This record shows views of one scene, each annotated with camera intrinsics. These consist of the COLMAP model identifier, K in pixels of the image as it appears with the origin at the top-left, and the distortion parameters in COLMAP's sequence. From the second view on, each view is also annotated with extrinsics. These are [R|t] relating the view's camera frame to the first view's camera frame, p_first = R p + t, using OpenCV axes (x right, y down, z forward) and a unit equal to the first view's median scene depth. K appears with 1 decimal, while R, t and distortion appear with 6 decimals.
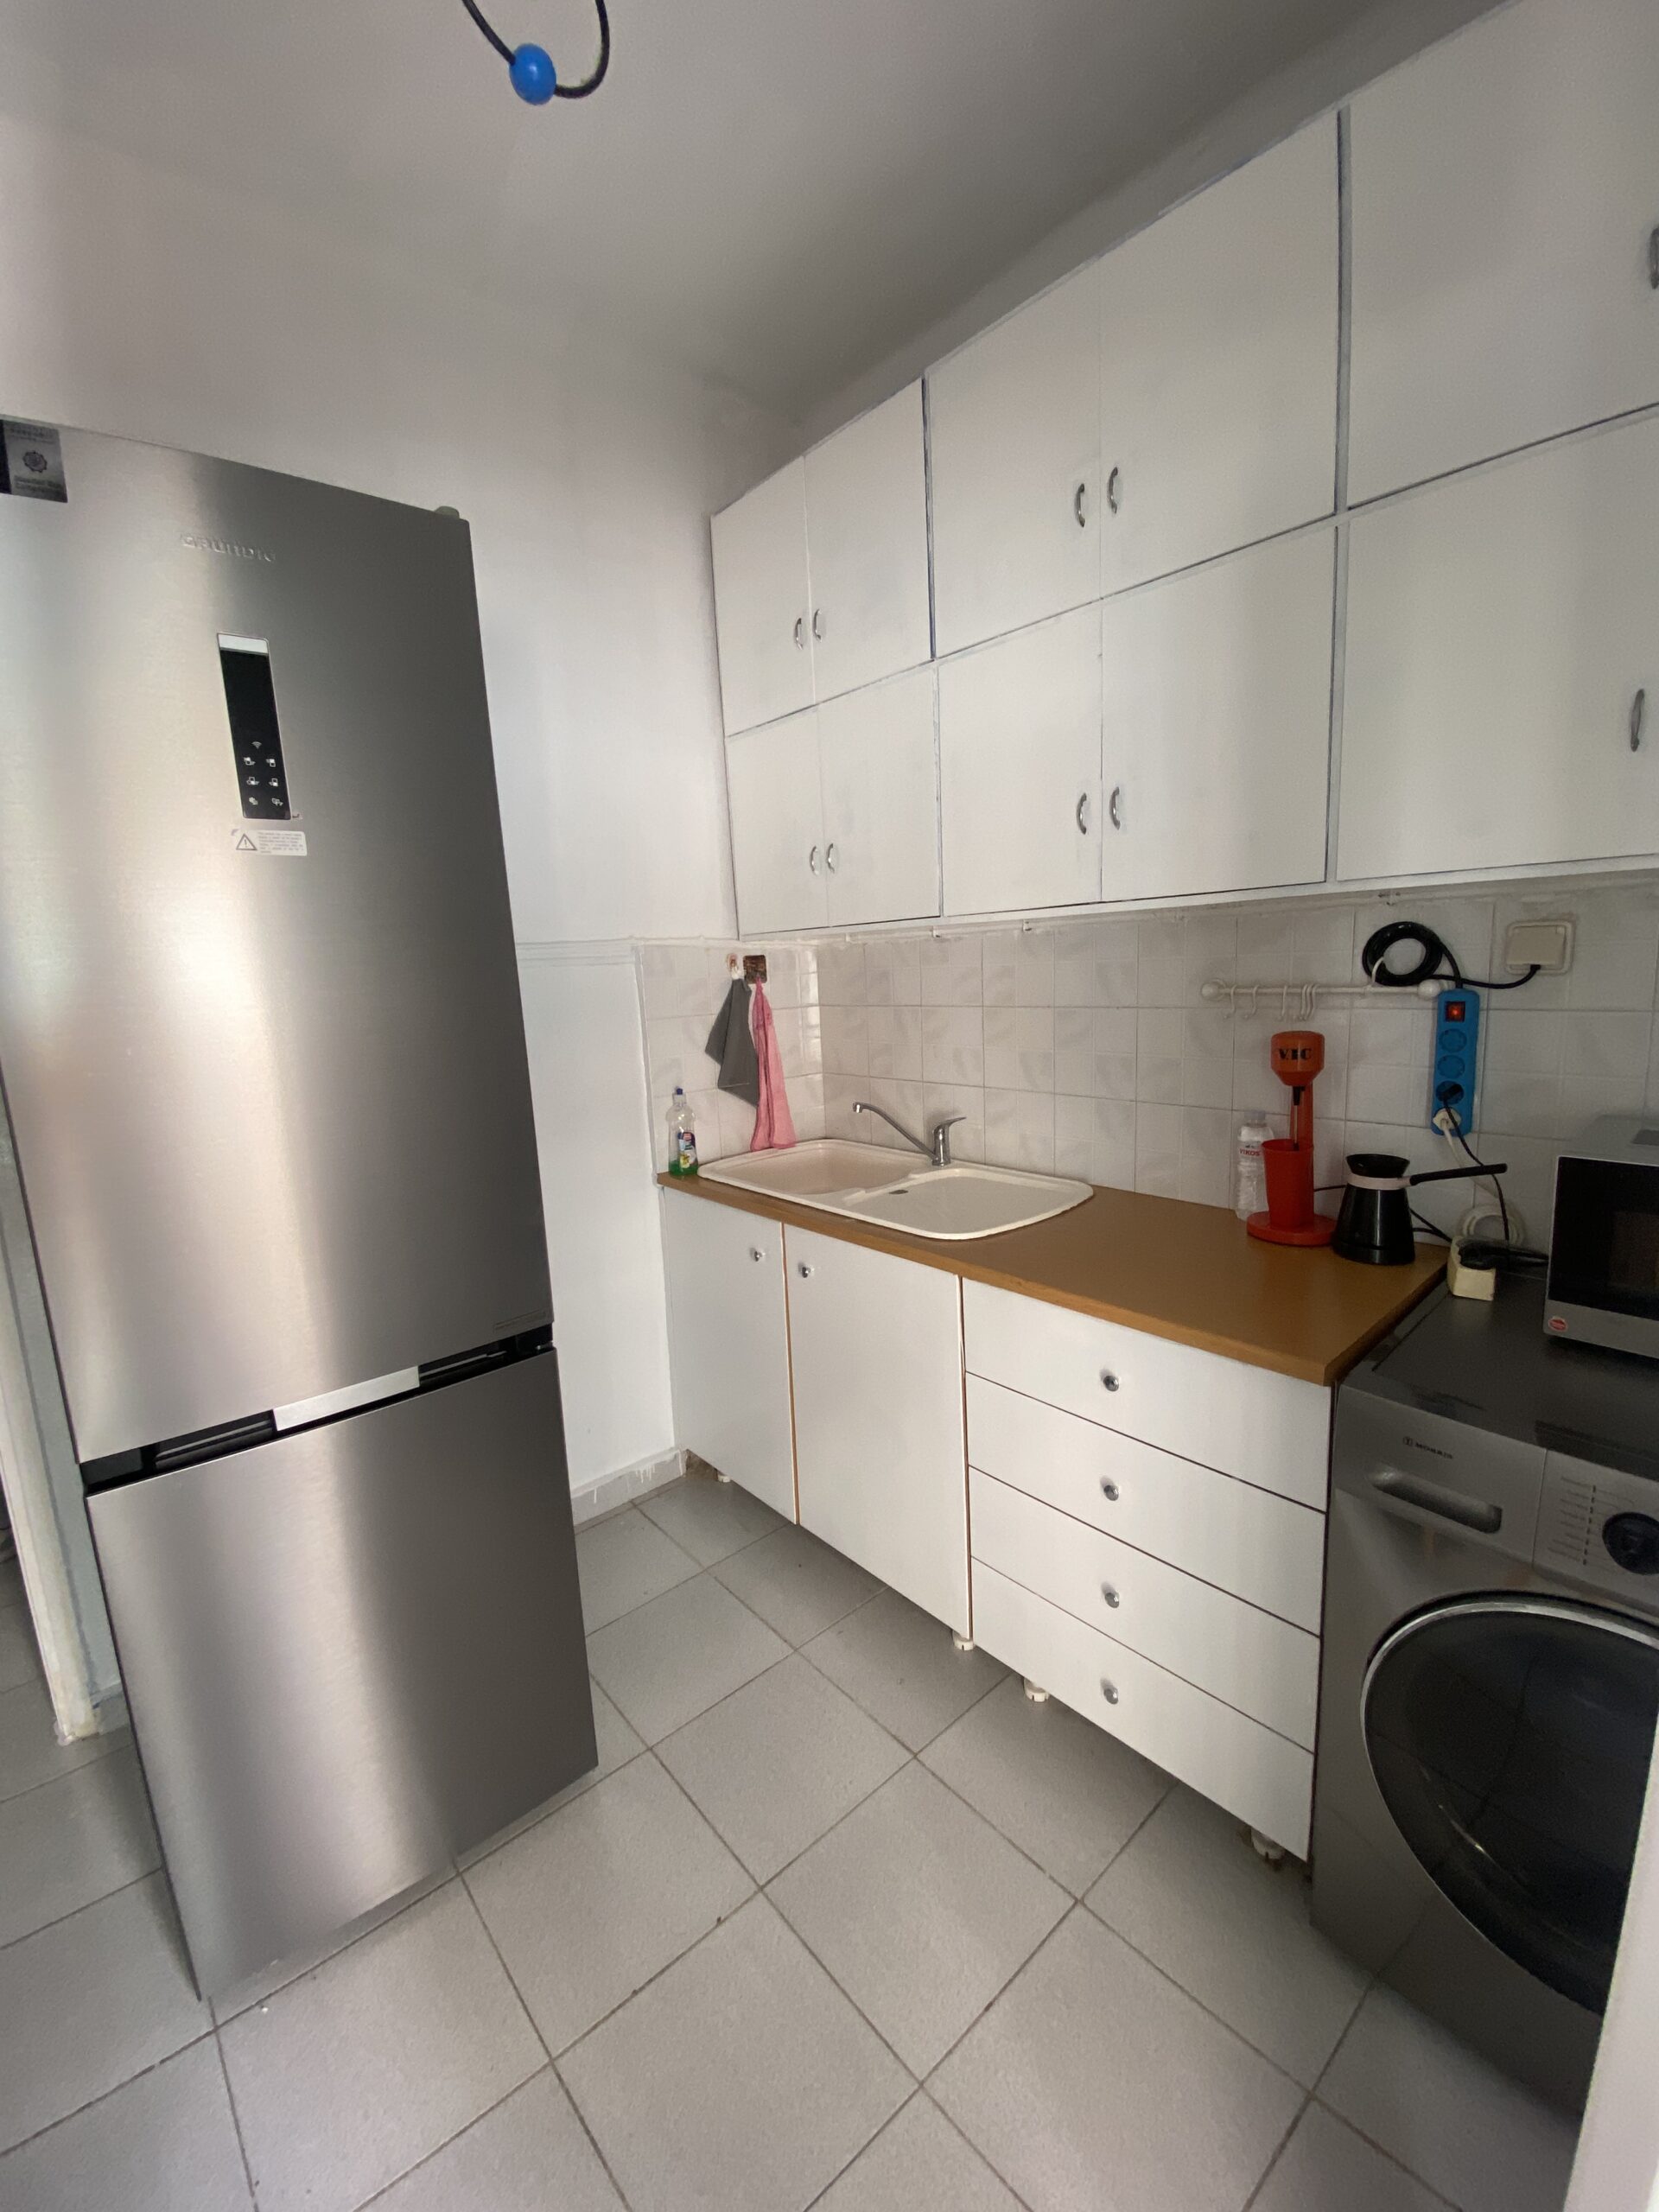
lens RADIAL K [[901.1, 0, 836.5], [0, 901.1, 1095.0], [0, 0, 1]] dist [0.060853, -0.047670]
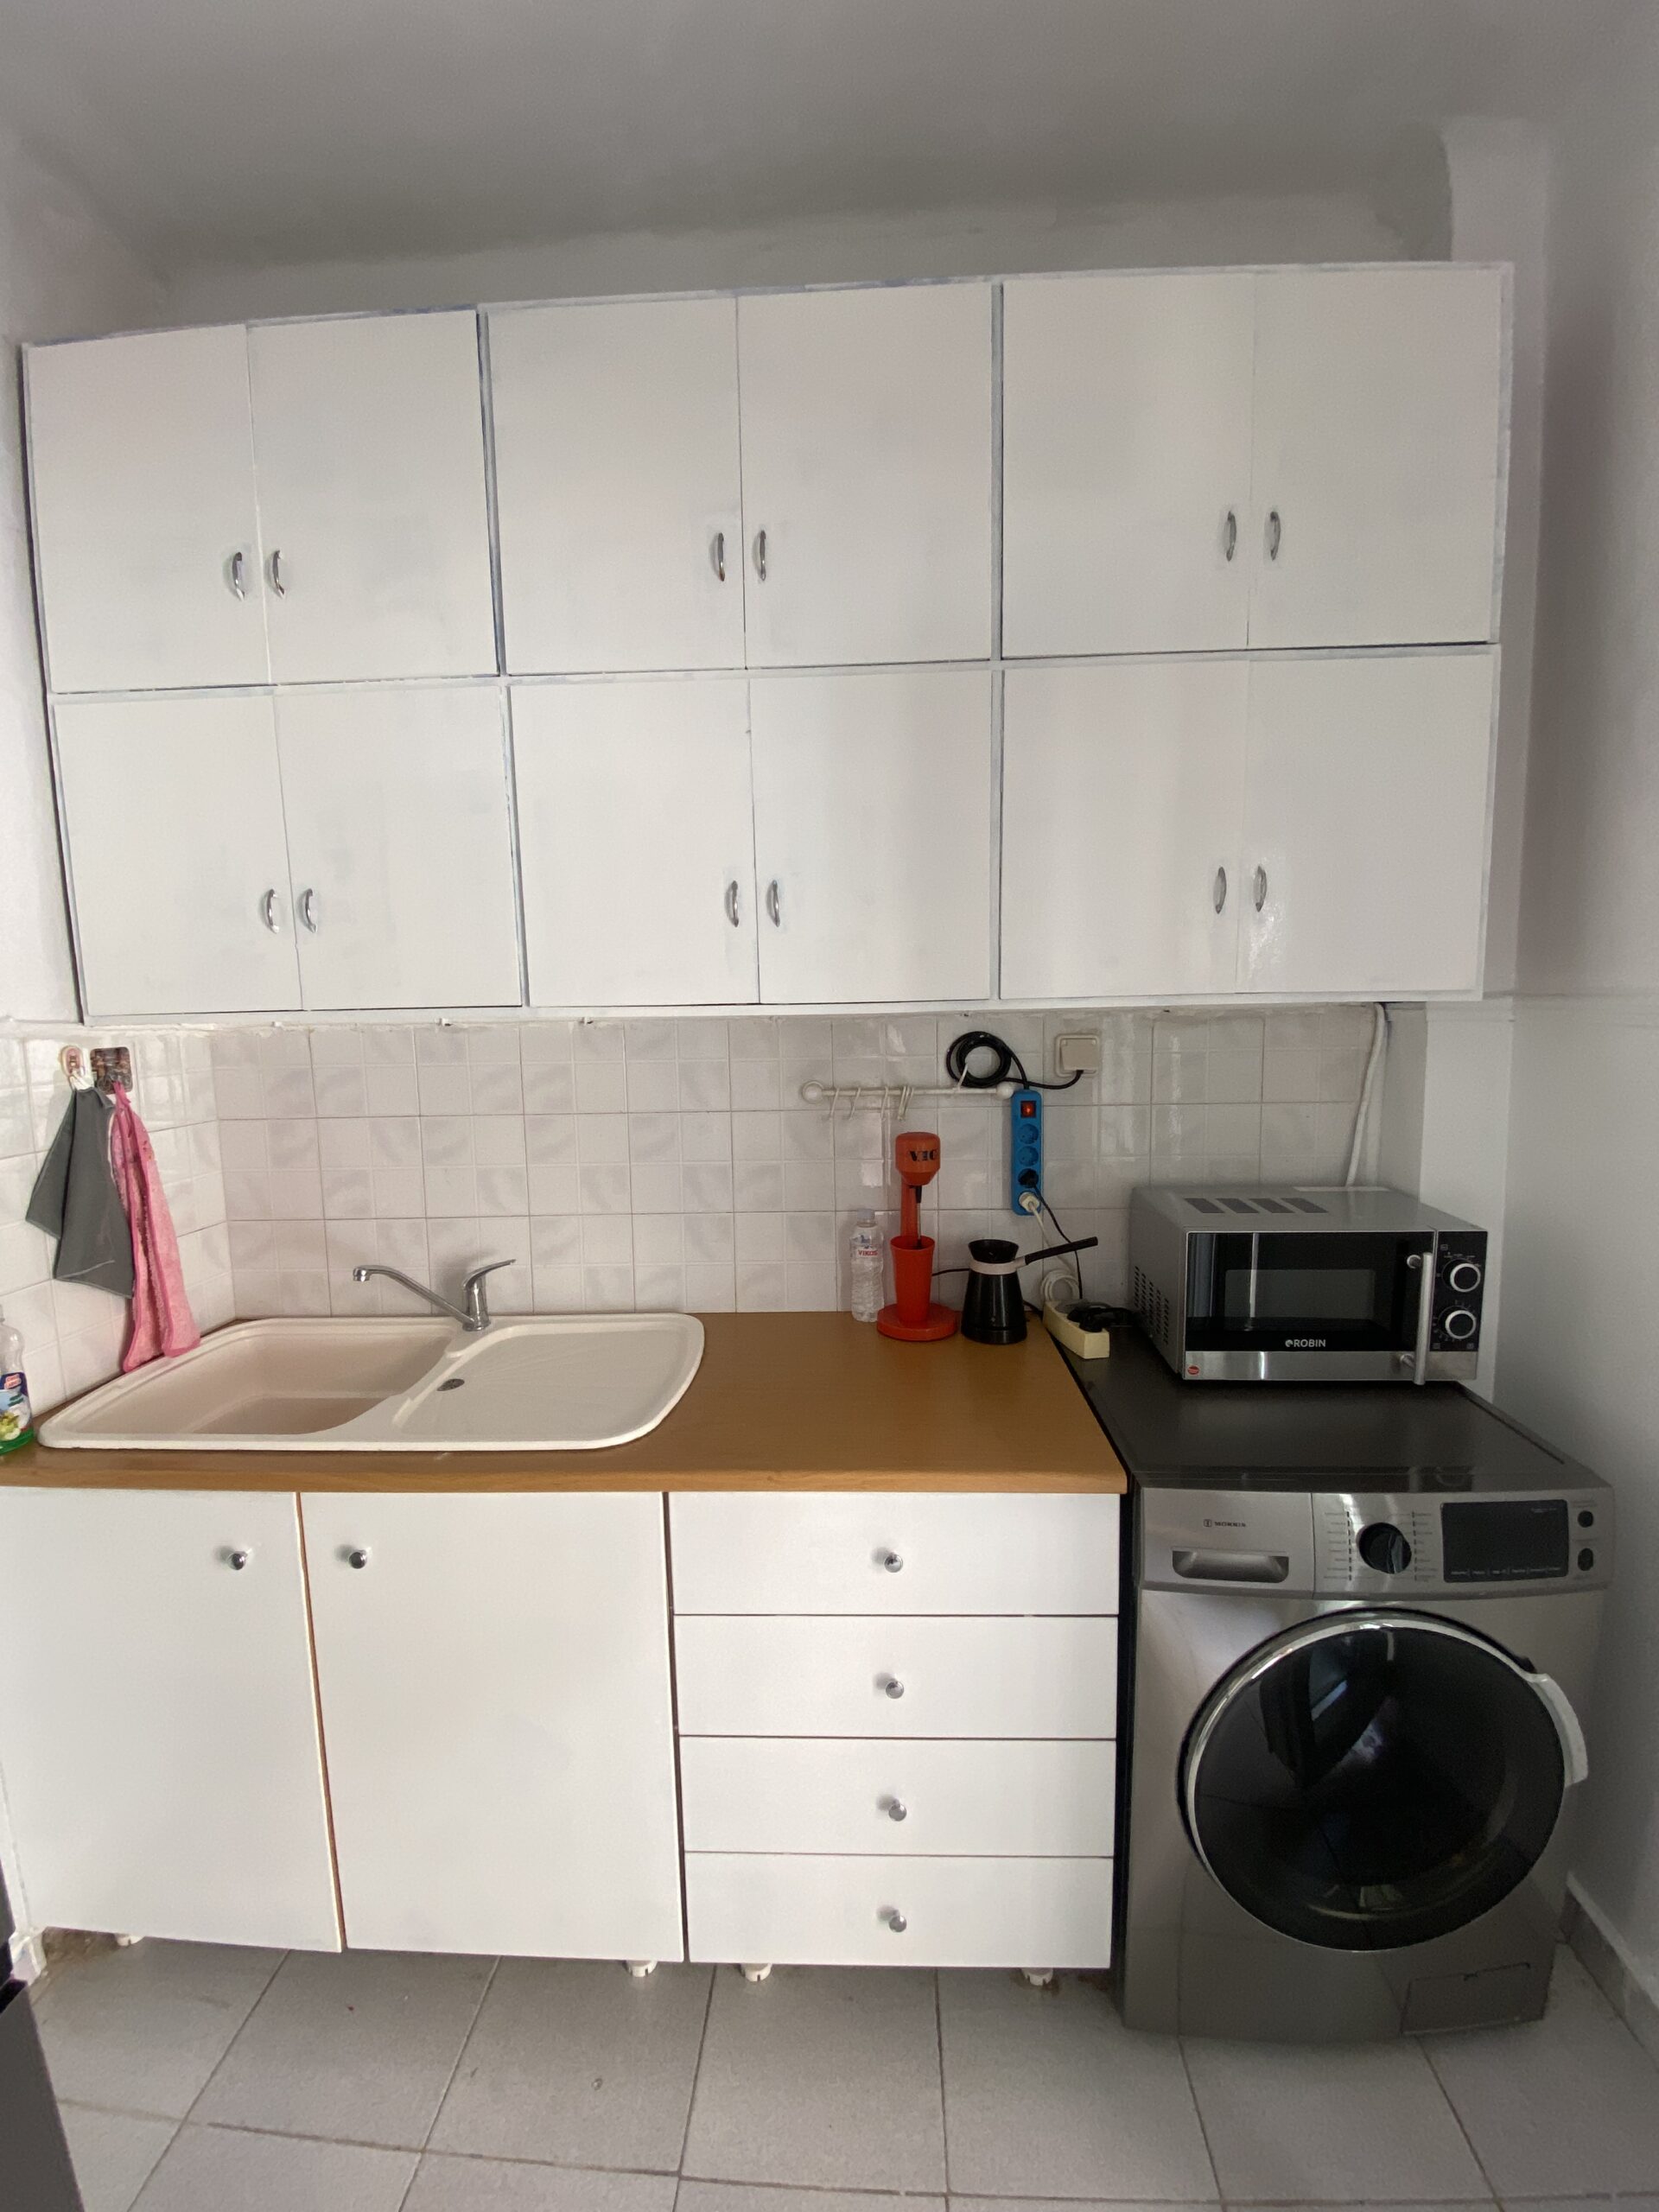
lens RADIAL K [[901.1, 0, 836.5], [0, 901.1, 1095.0], [0, 0, 1]] dist [0.060853, -0.047670]
pose [[0.697753, -0.044838, 0.714934, -0.269980], [0.093518, 0.995199, -0.028856, -0.084237], [-0.710208, 0.086993, 0.698597, 0.313185]]
